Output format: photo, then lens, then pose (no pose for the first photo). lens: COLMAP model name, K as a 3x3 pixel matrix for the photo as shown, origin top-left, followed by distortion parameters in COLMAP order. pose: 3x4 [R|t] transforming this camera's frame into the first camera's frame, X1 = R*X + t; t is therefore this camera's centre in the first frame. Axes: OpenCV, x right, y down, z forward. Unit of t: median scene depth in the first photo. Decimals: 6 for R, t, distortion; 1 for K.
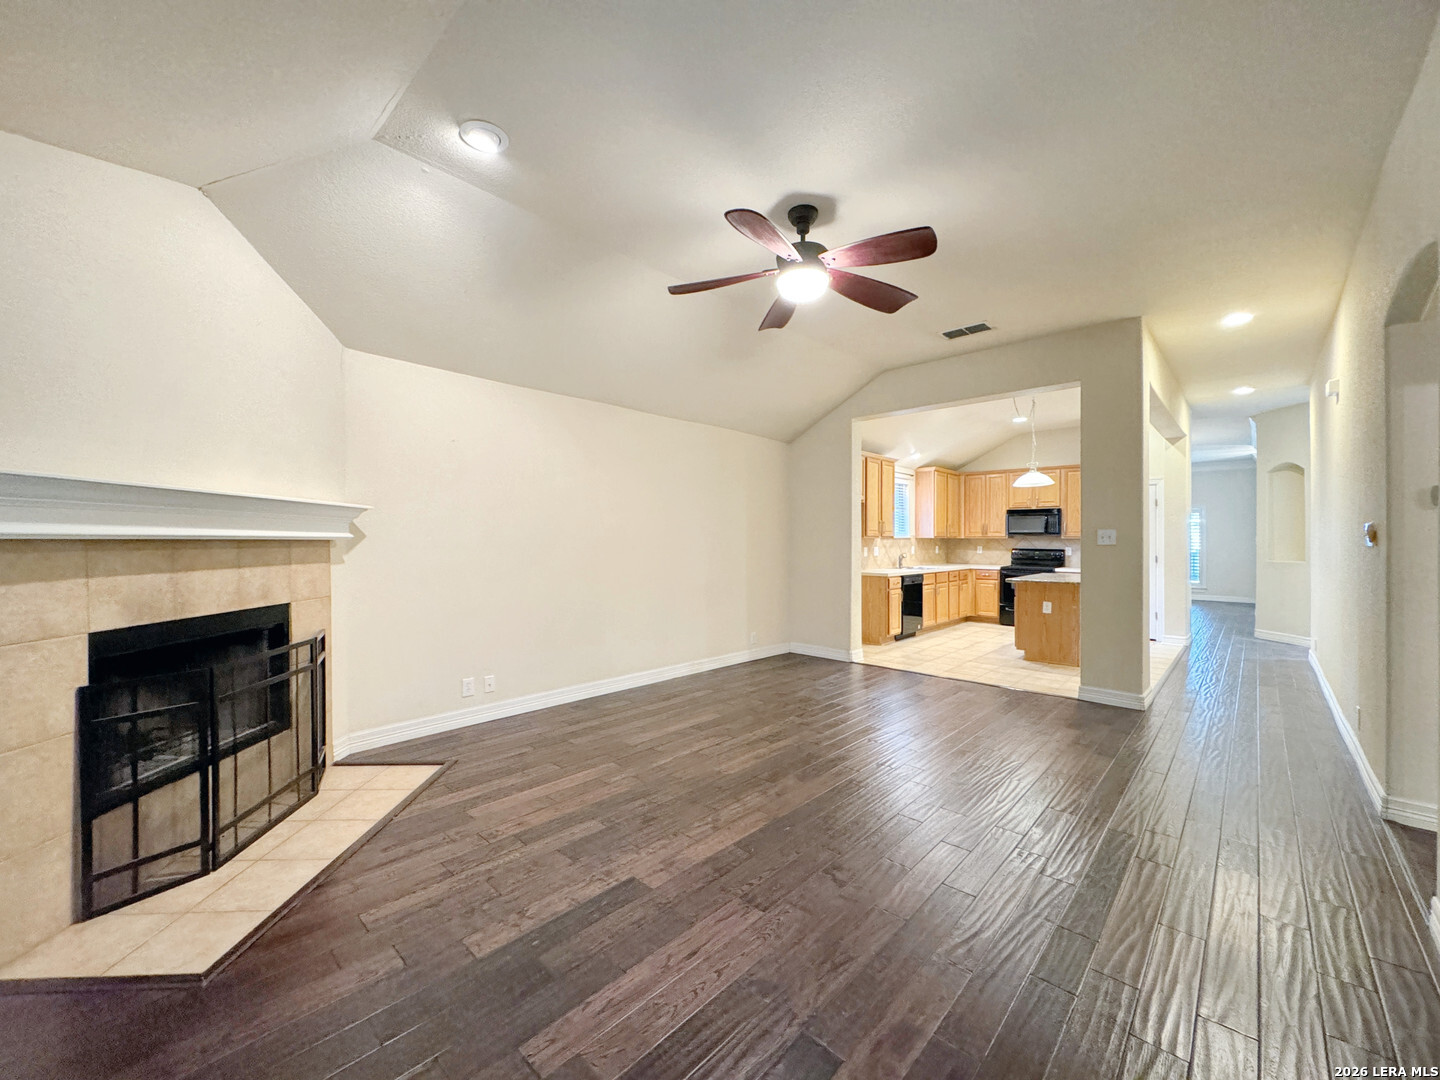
lens RADIAL K [[574.3, 0, 717.9], [0, 574.3, 545.8], [0, 0, 1]] dist [-0.000846, -0.000050]
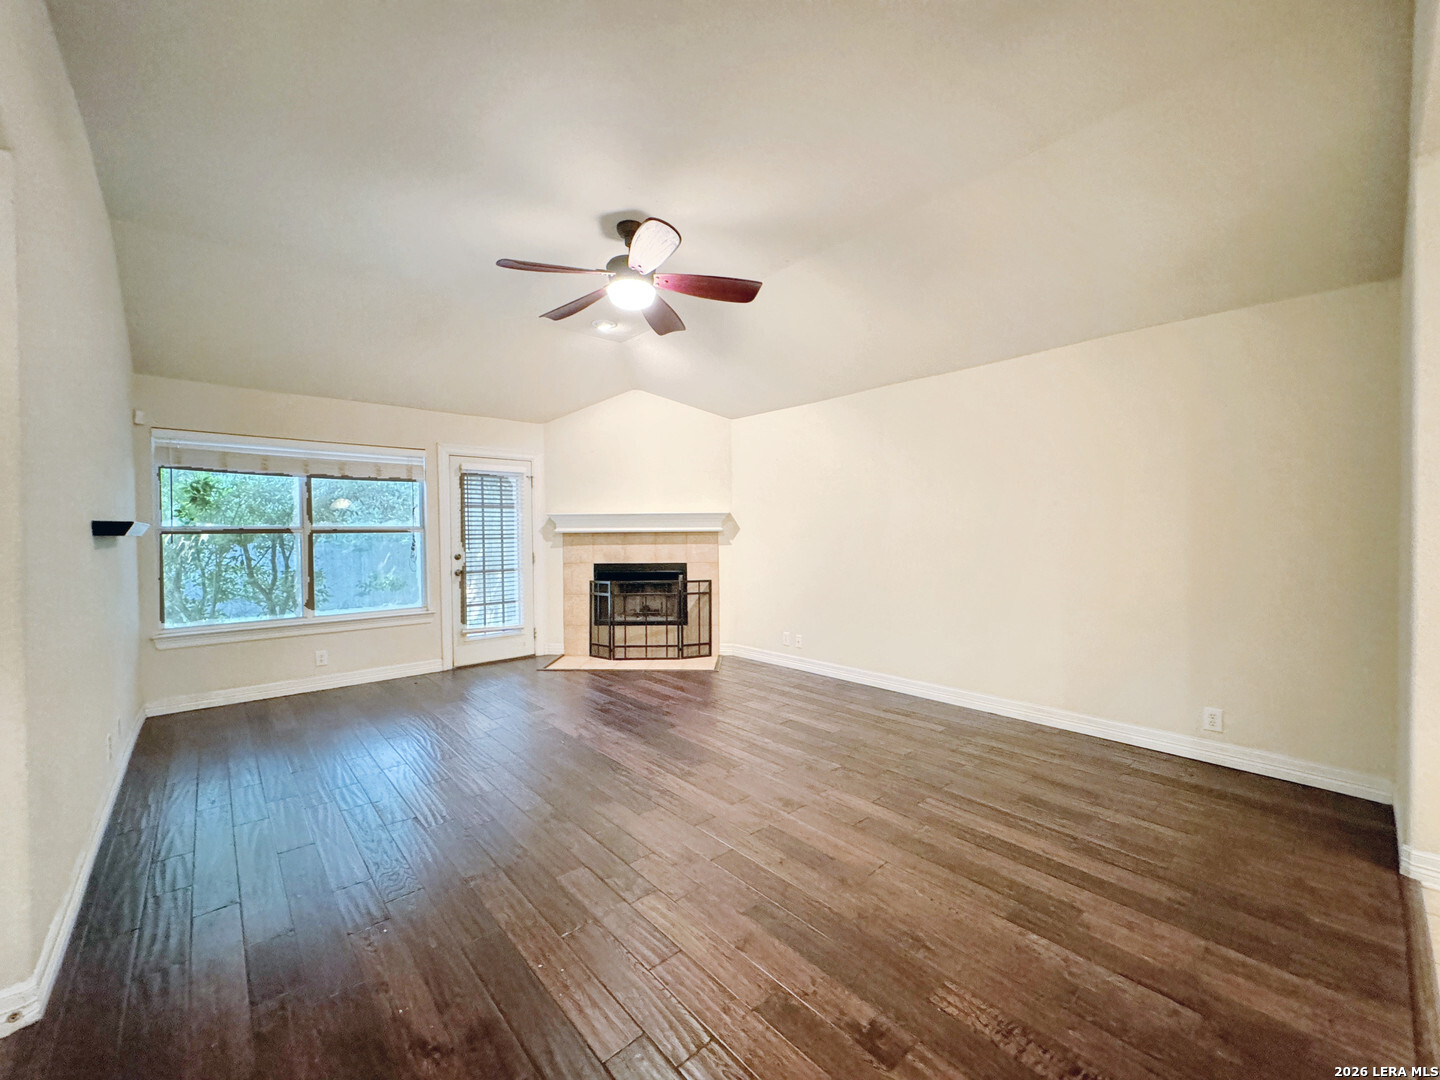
lens RADIAL K [[574.3, 0, 717.9], [0, 574.3, 545.8], [0, 0, 1]] dist [-0.000846, -0.000050]
pose [[-0.087916, 0.022987, -0.995863, 1.207494], [0.001841, 0.999736, 0.022914, -0.006461], [0.996126, 0.000182, -0.087935, 1.245668]]
